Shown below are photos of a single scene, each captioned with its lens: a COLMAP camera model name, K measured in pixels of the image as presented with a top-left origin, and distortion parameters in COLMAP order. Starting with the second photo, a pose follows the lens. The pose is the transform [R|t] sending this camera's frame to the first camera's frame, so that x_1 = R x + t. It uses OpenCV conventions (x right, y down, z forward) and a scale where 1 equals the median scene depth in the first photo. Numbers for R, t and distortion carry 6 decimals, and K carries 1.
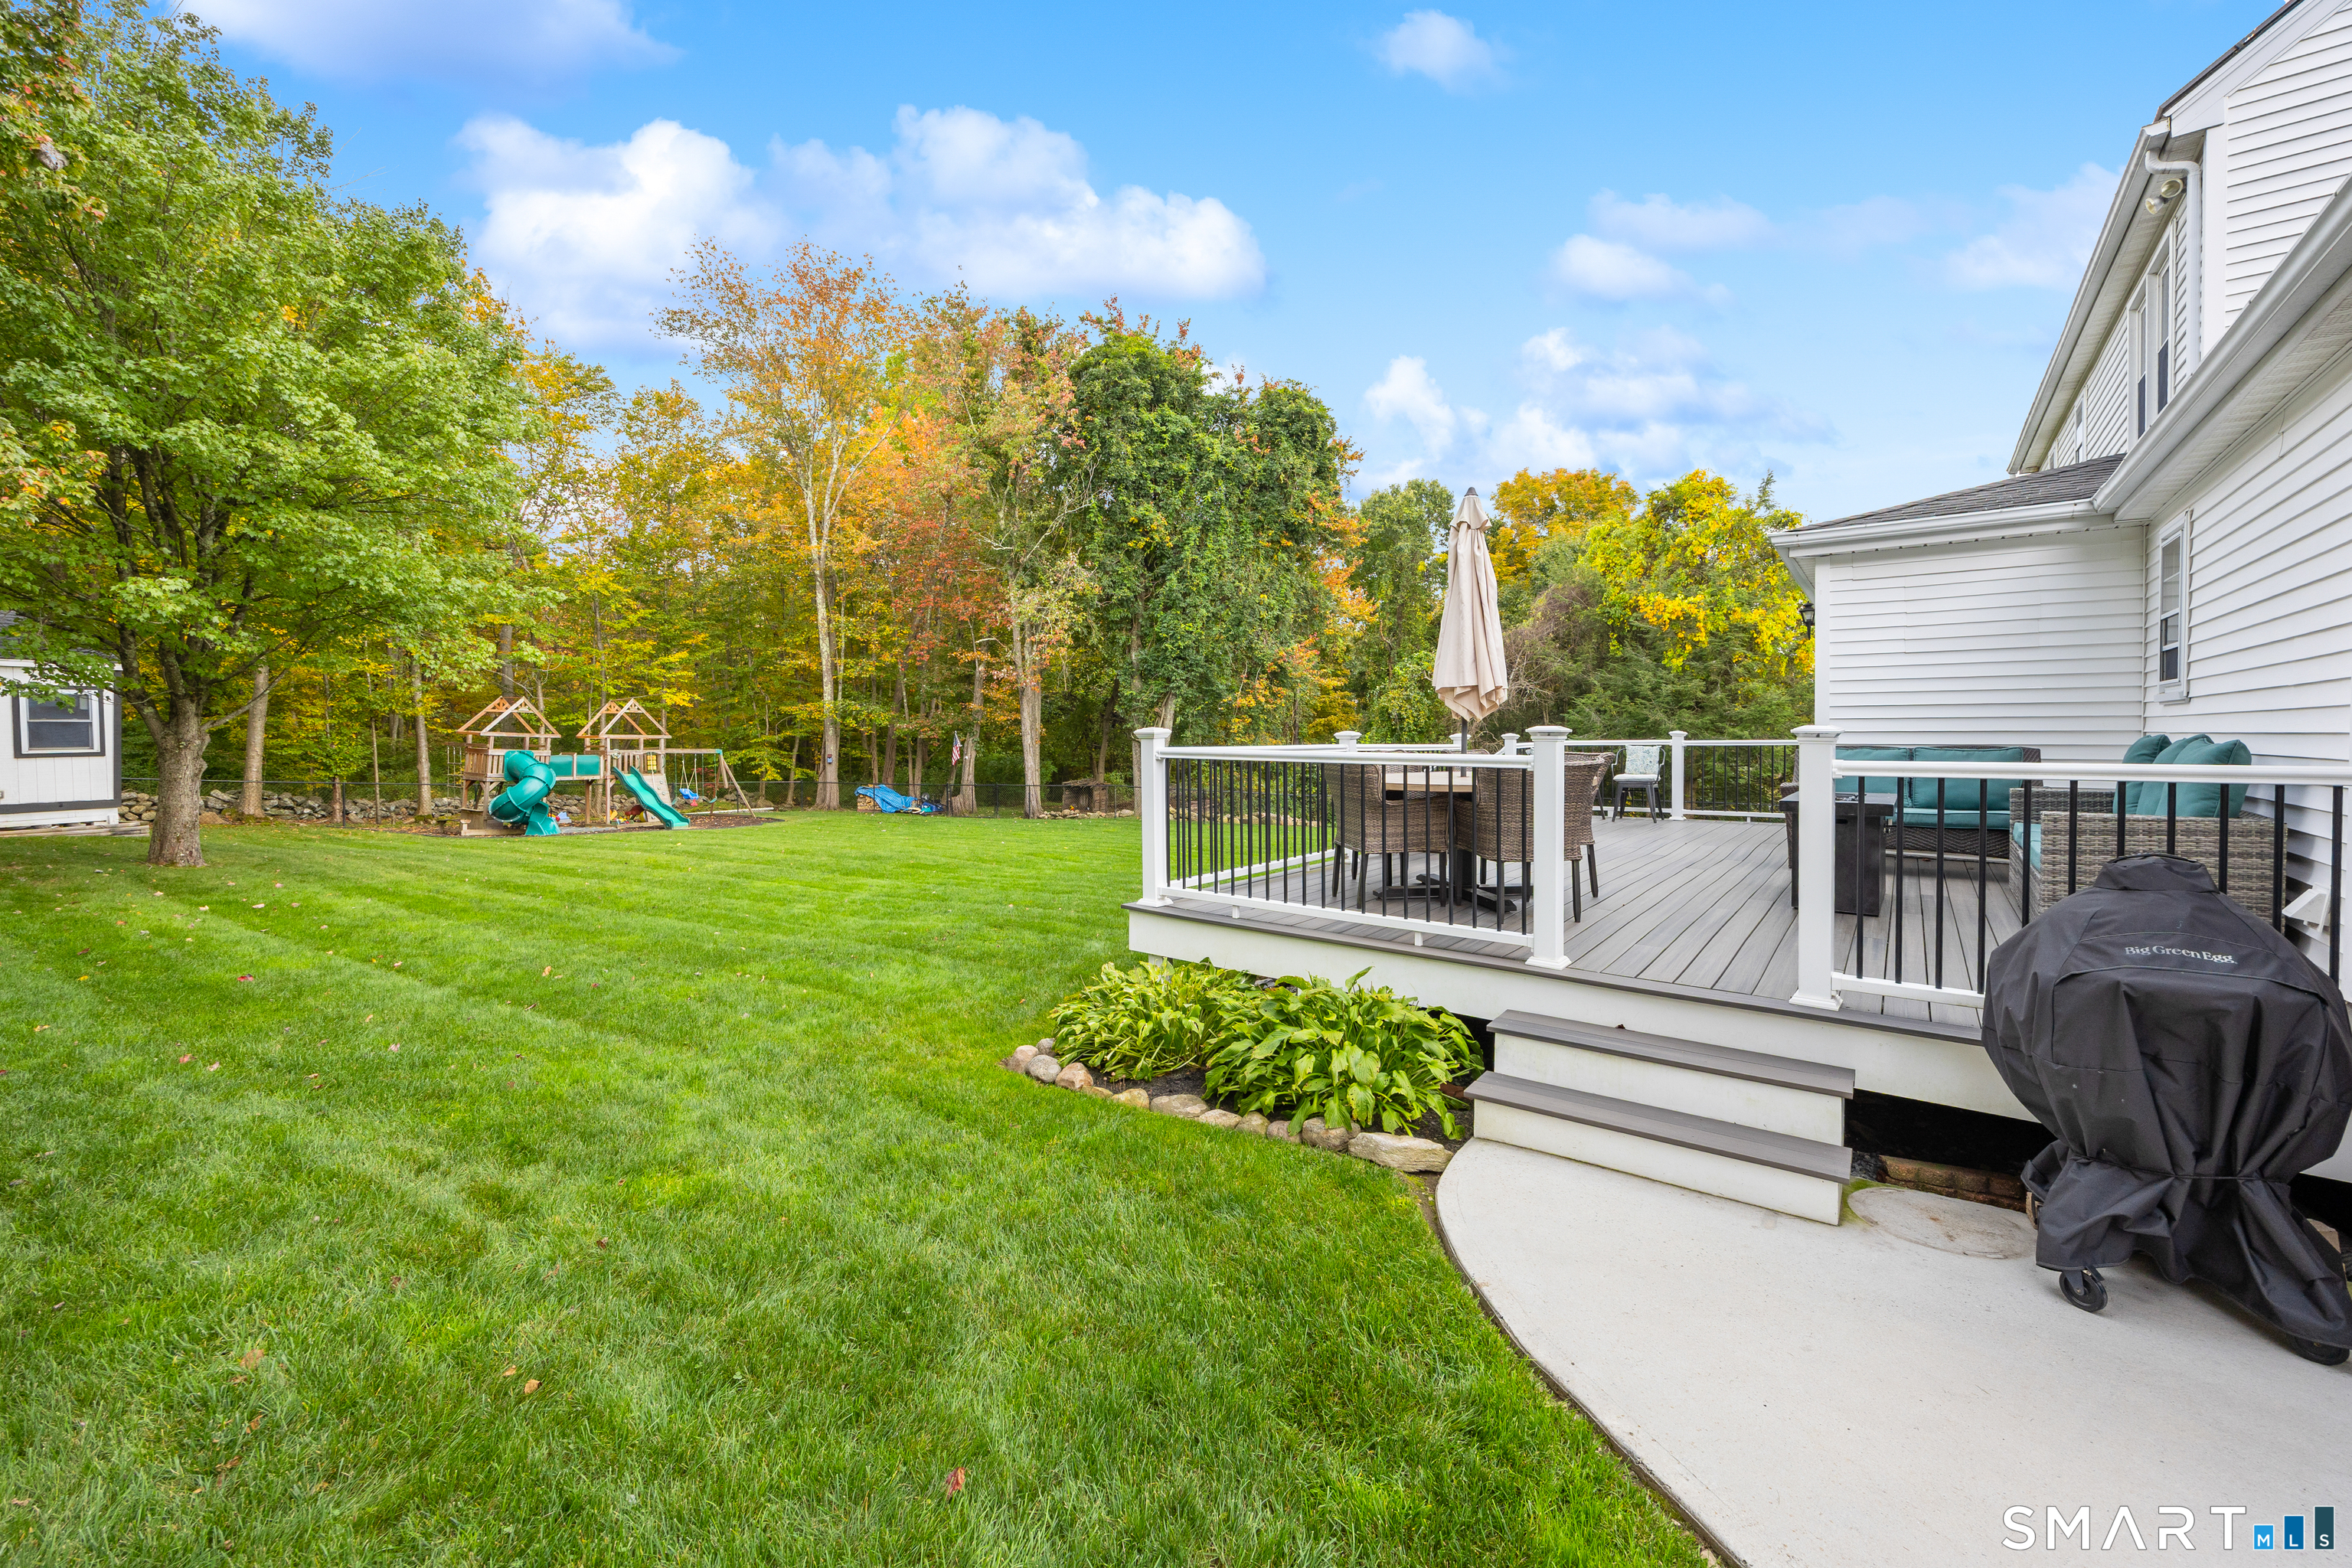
lens RADIAL K [[950.5, 0, 1174.0], [0, 950.5, 732.1], [0, 0, 1]] dist [0.000783, 0.000026]
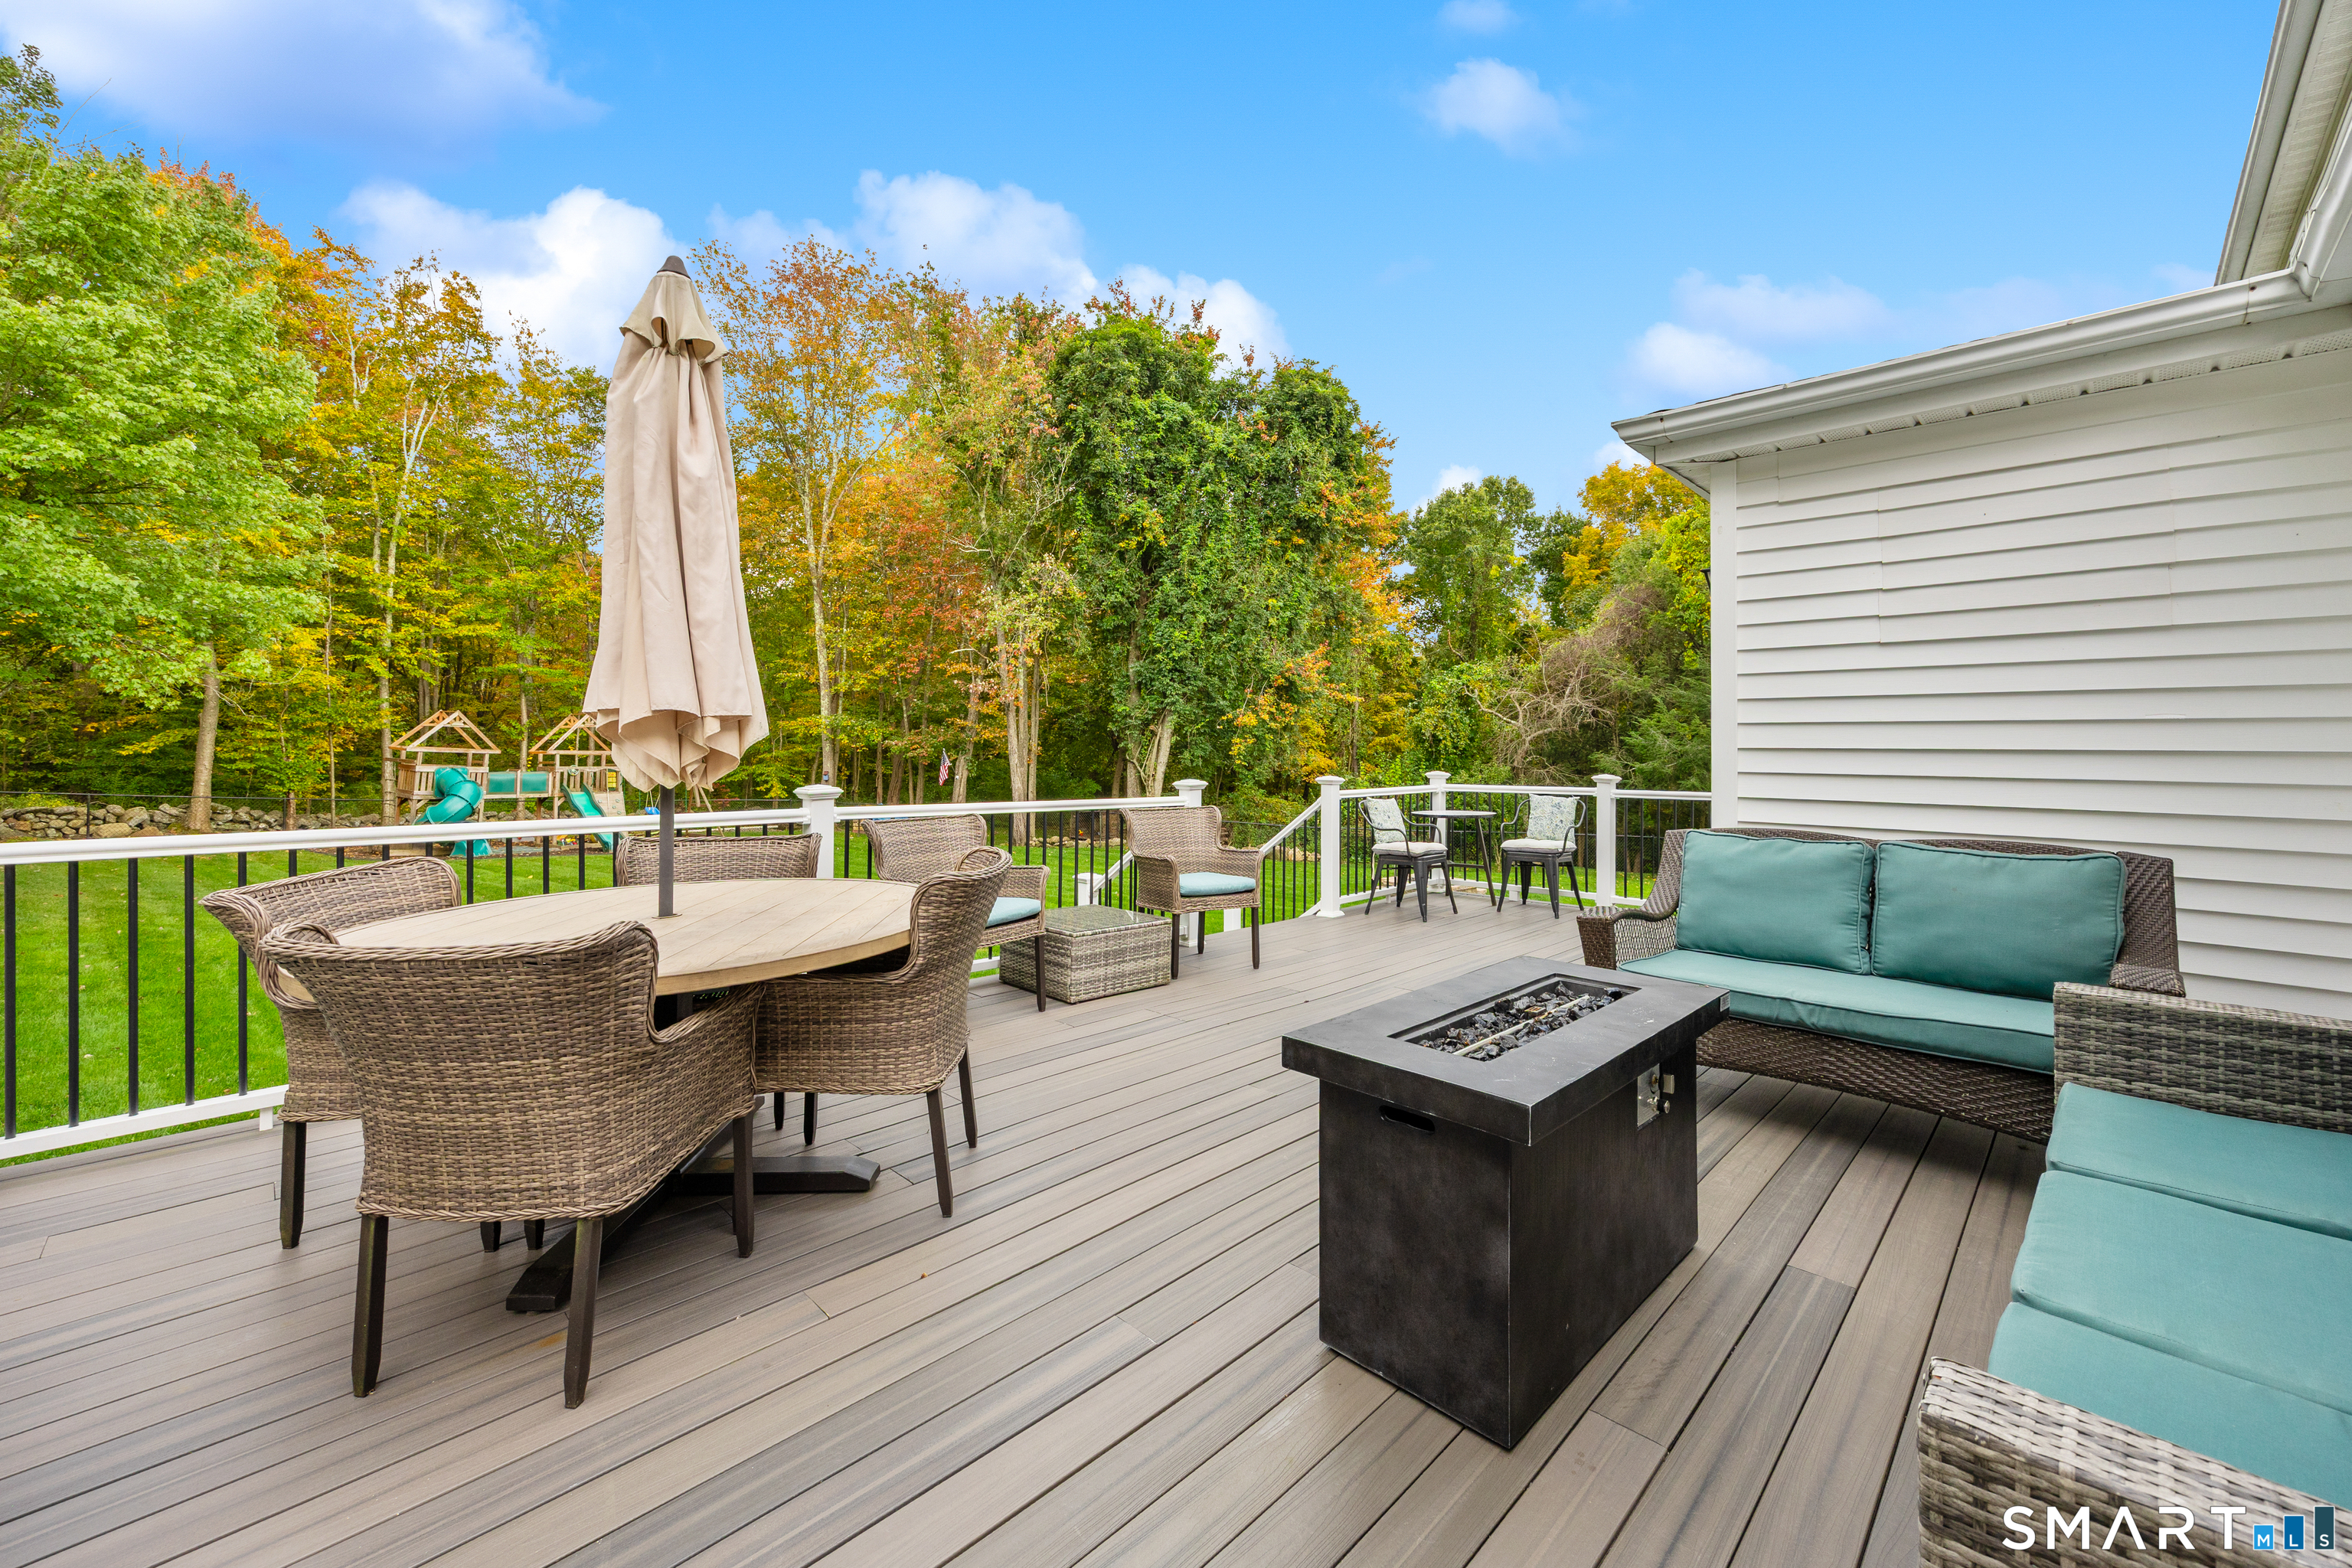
lens RADIAL K [[944.0, 0, 1179.4], [0, 944.0, 725.2], [0, 0, 1]] dist [0.001058, 0.000256]
pose [[0.992794, 0.006772, -0.119641, 0.115515], [-0.009483, 0.999711, -0.022101, -0.006482], [0.119457, 0.023076, 0.992571, 0.116800]]
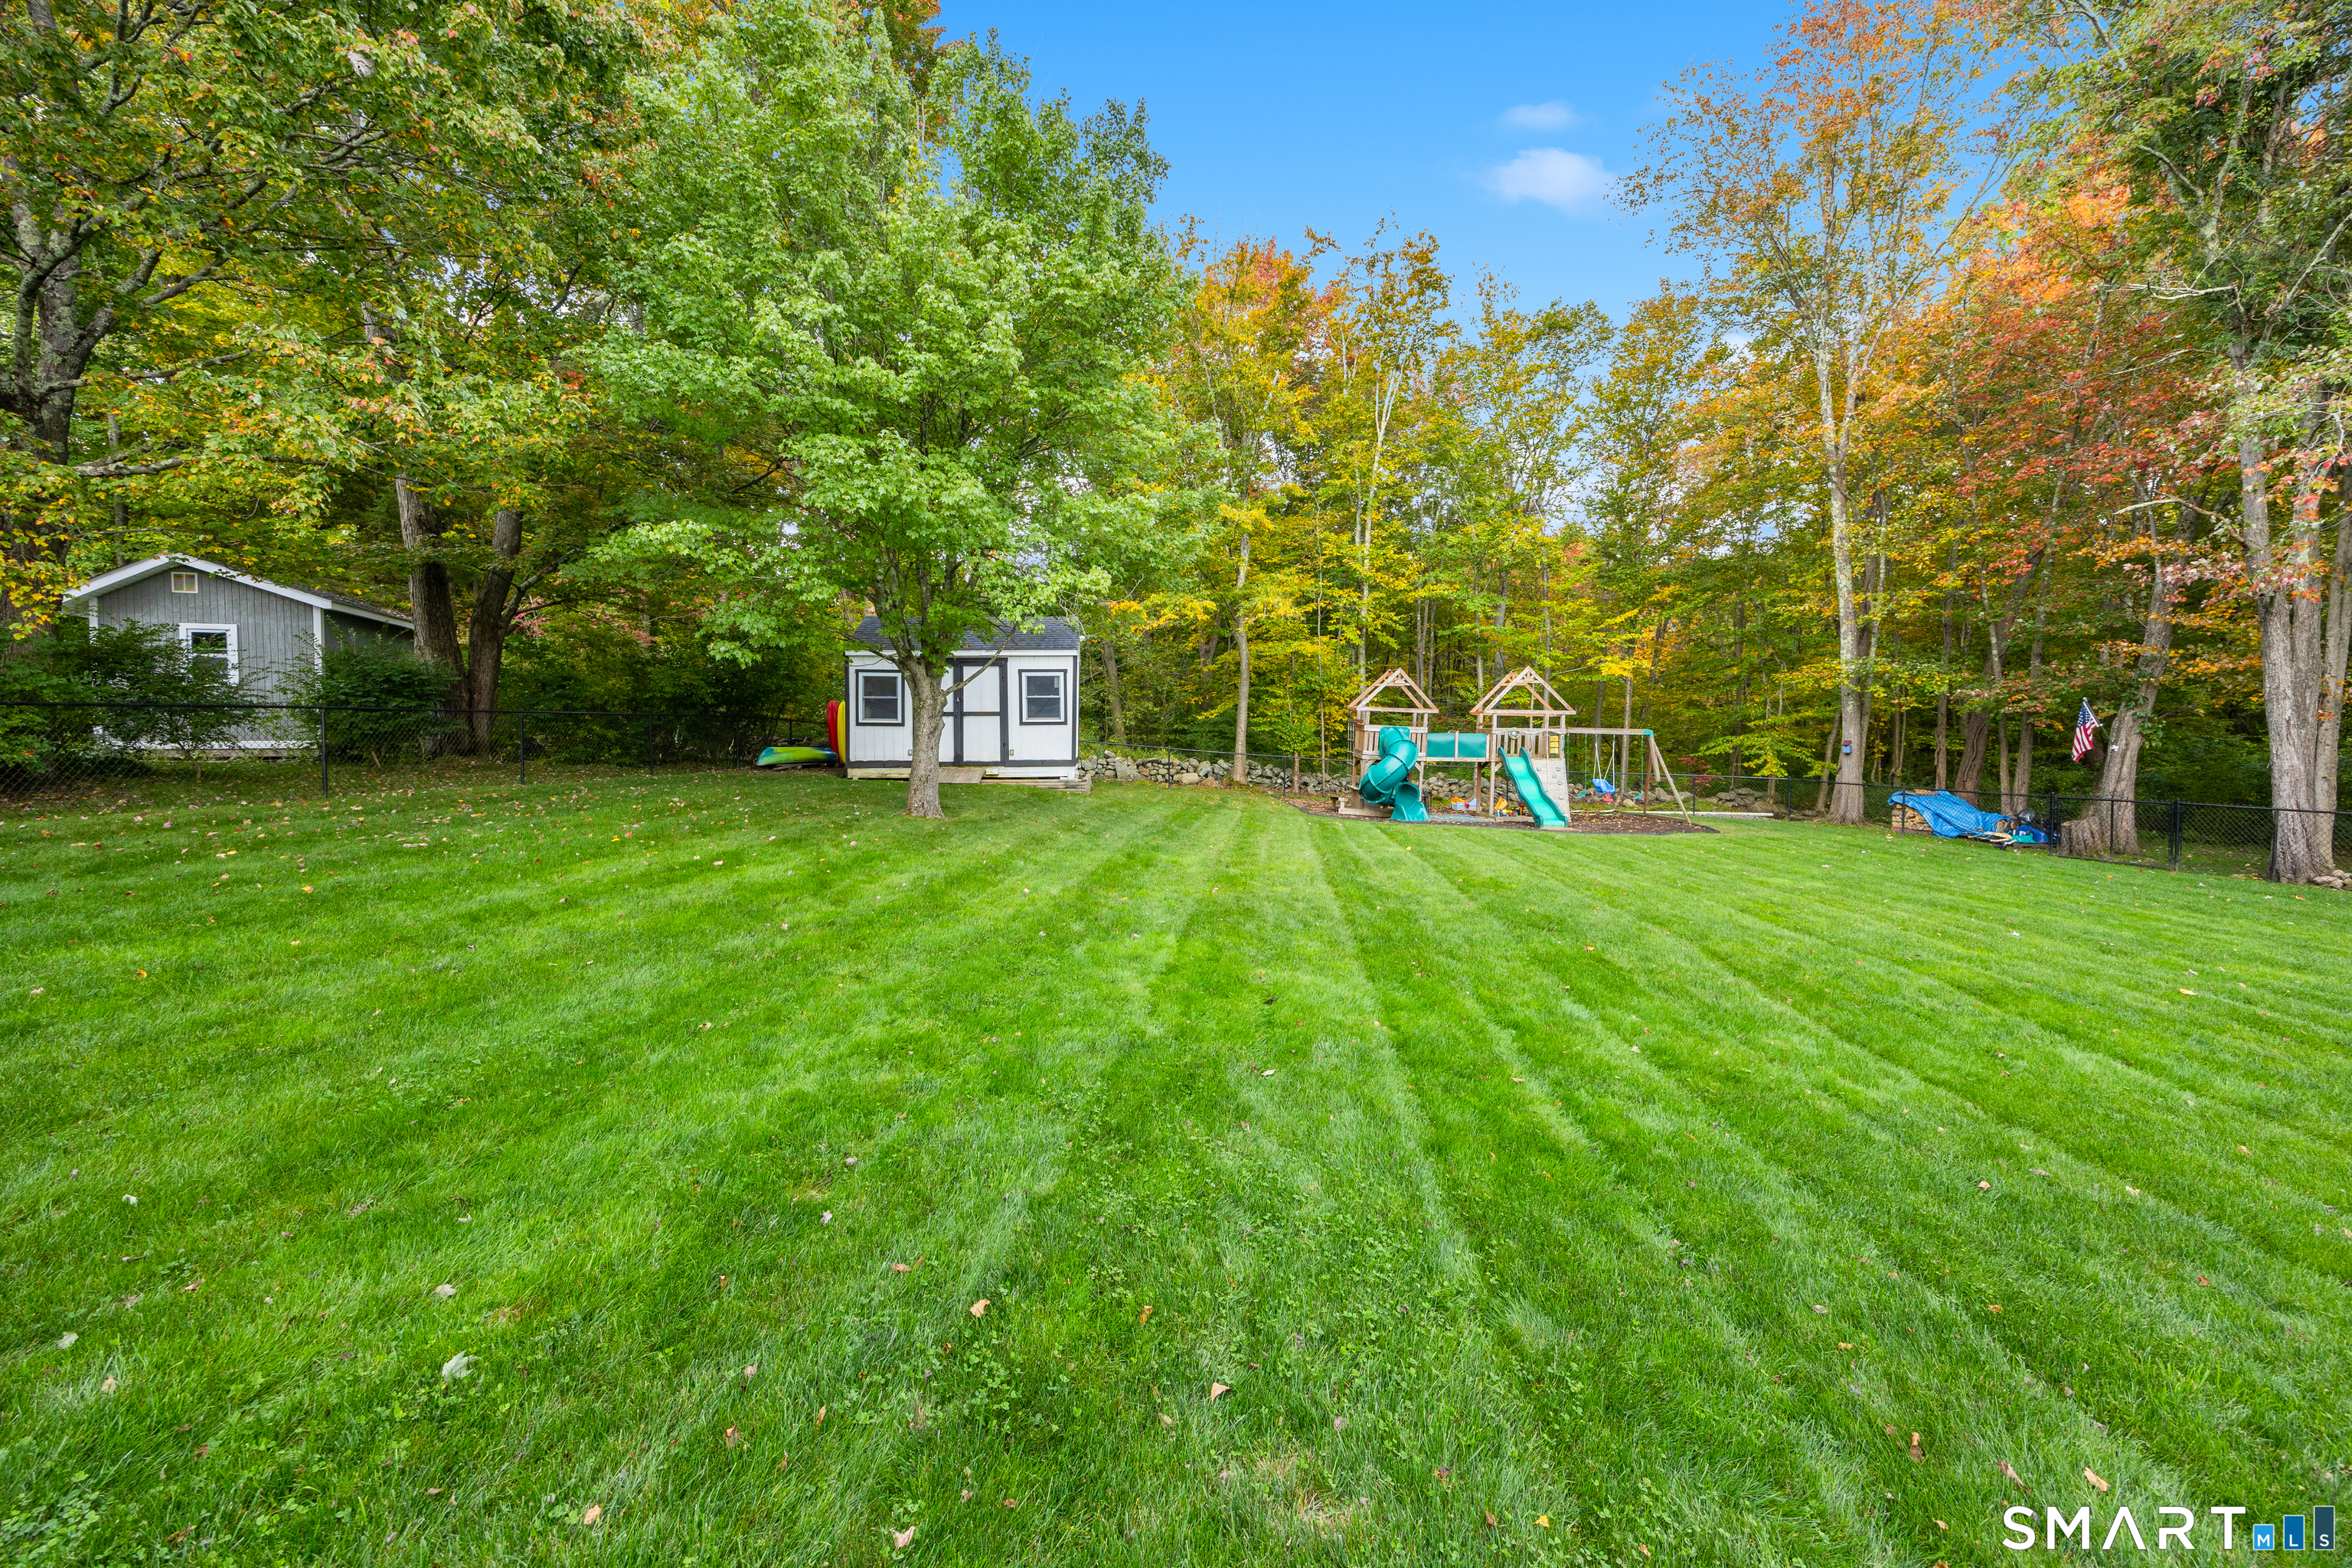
lens RADIAL K [[919.9, 0, 1167.8], [0, 919.9, 776.9], [0, 0, 1]] dist [0.000773, -0.000179]
pose [[0.436622, 0.046809, -0.898426, 0.013361], [0.000020, 0.998645, 0.052041, 0.016946], [0.899645, -0.022740, 0.436029, 0.326332]]
